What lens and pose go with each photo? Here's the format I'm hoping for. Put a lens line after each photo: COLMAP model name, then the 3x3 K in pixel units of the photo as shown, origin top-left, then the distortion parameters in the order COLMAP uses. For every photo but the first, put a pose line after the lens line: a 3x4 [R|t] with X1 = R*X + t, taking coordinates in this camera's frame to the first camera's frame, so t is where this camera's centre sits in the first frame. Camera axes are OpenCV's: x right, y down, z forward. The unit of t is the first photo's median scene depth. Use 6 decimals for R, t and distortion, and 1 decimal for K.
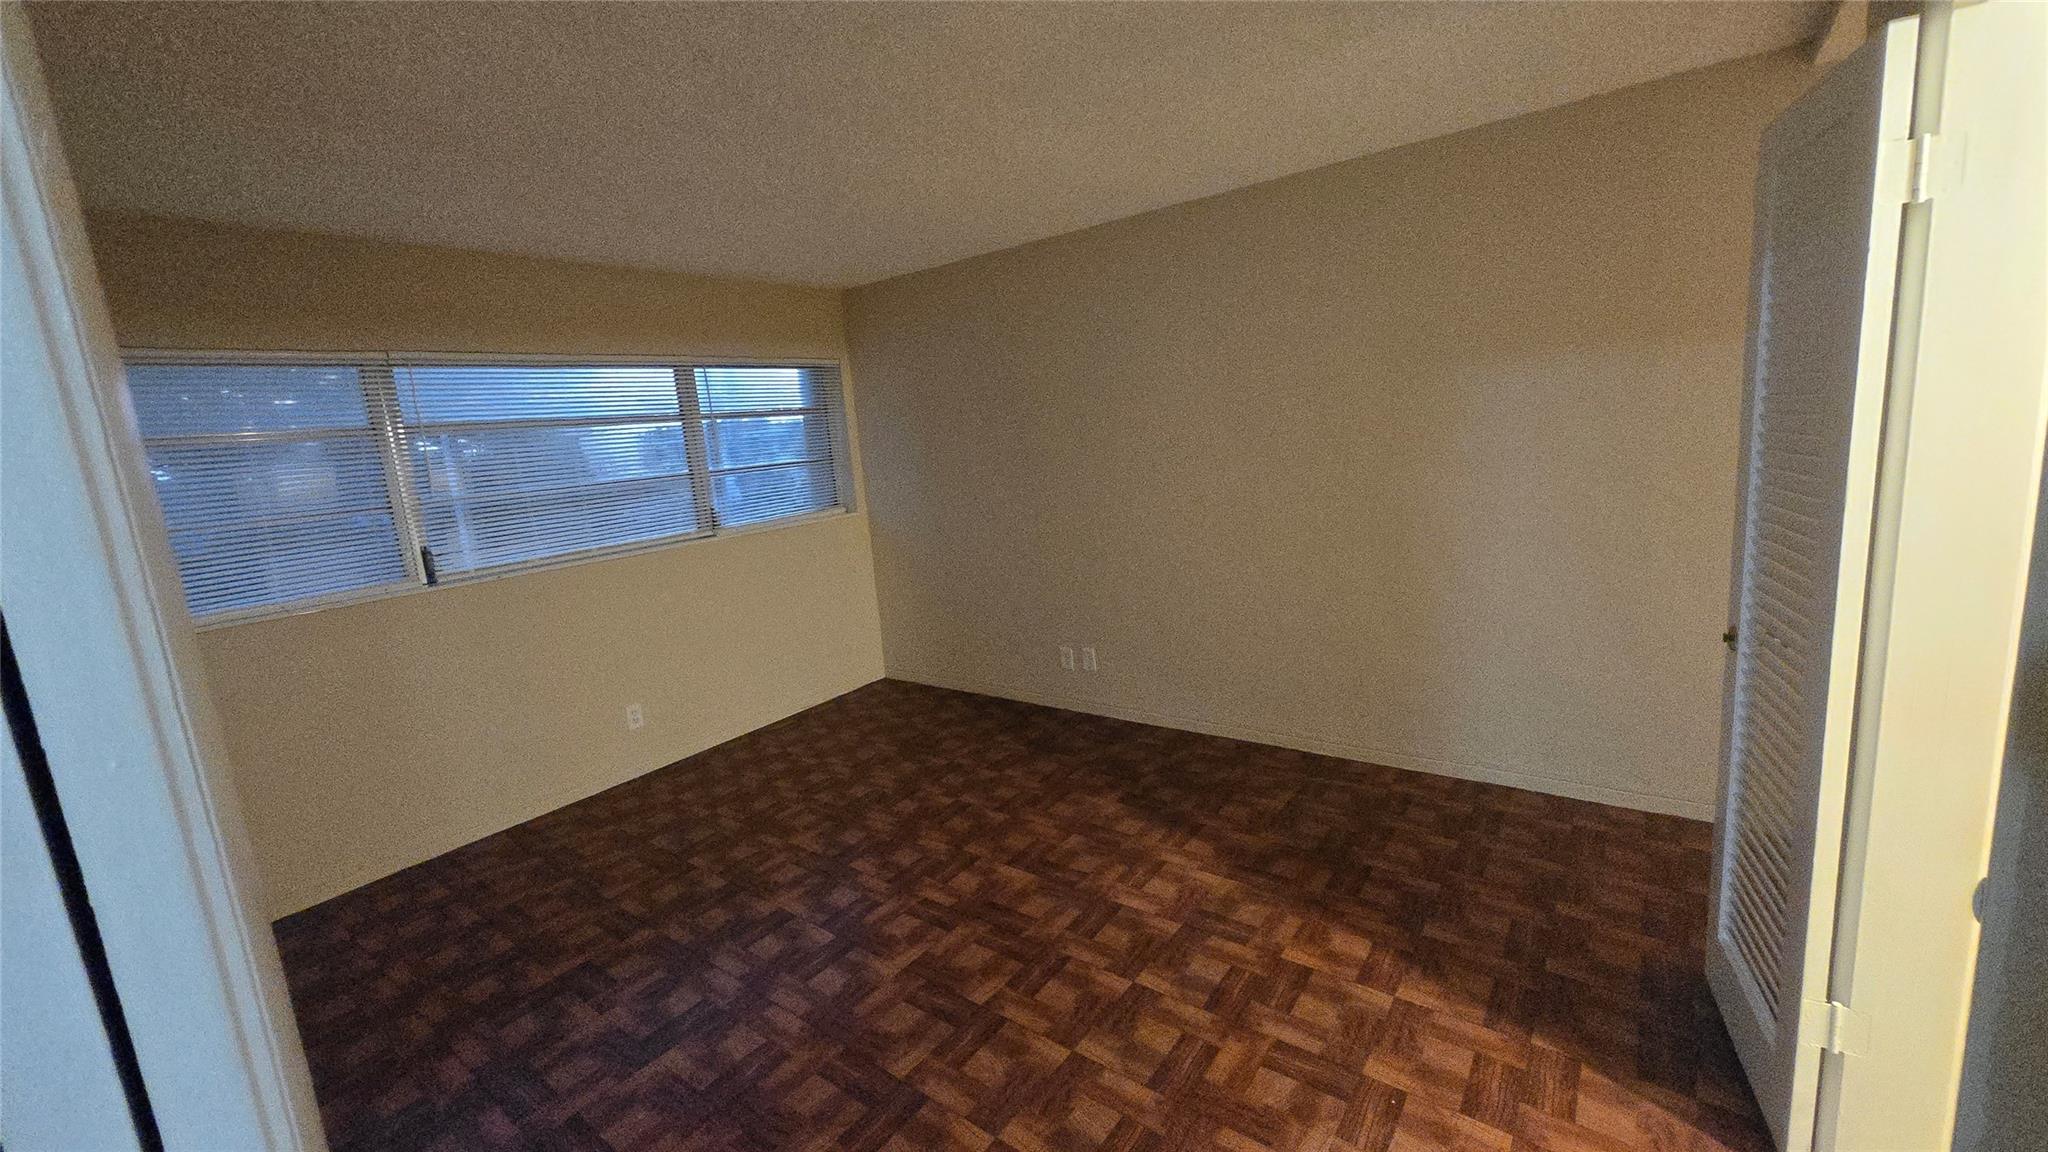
lens RADIAL K [[818.0, 0, 1023.9], [0, 818.0, 576.2], [0, 0, 1]] dist [0.003450, -0.000956]
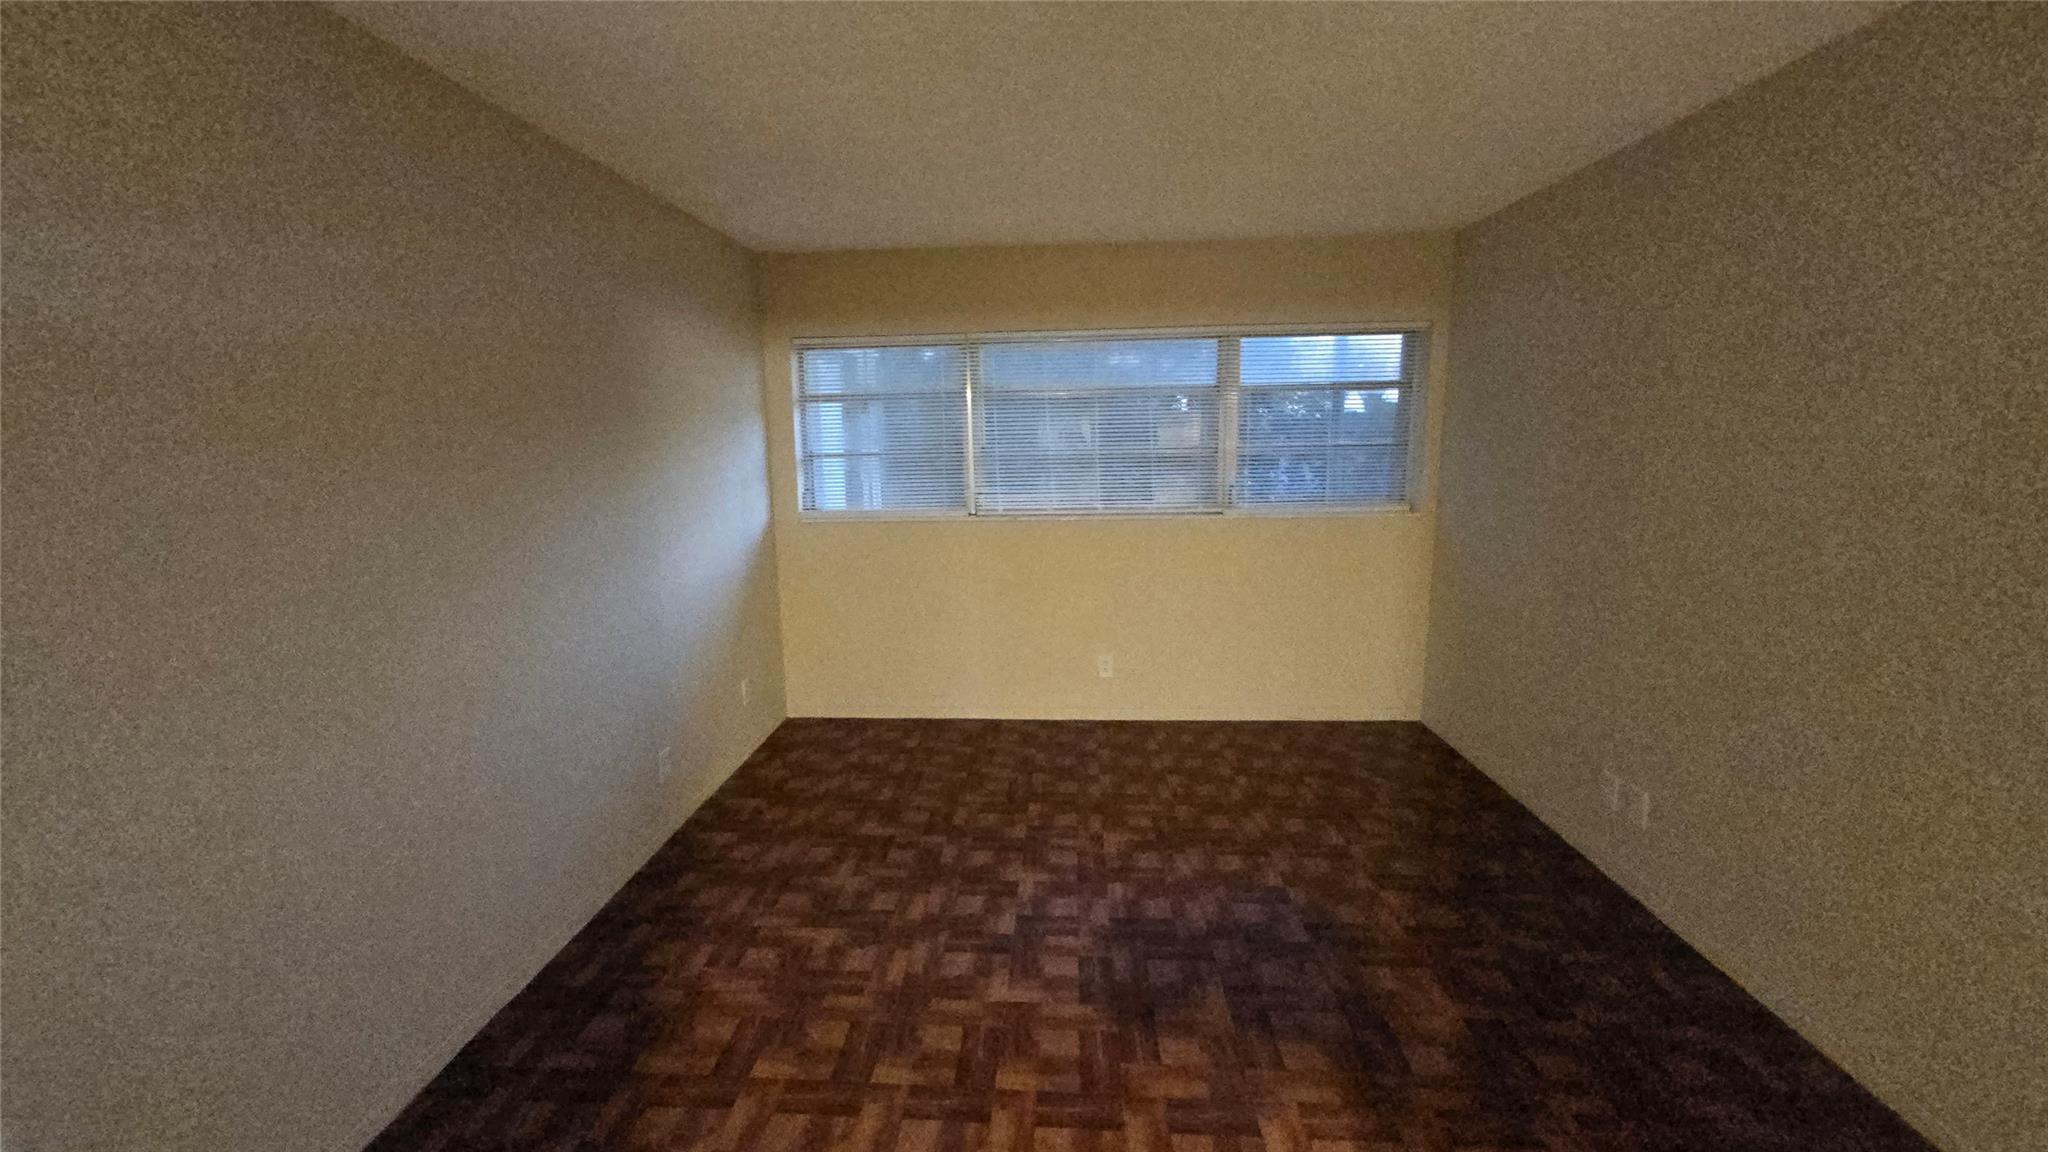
lens RADIAL K [[818.0, 0, 1023.8], [0, 818.0, 573.4], [0, 0, 1]] dist [0.003450, -0.000956]
pose [[0.541979, 0.210959, -0.813483, 0.355773], [-0.179258, 0.974724, 0.133344, -0.080881], [0.821052, 0.073554, 0.566096, 0.322146]]
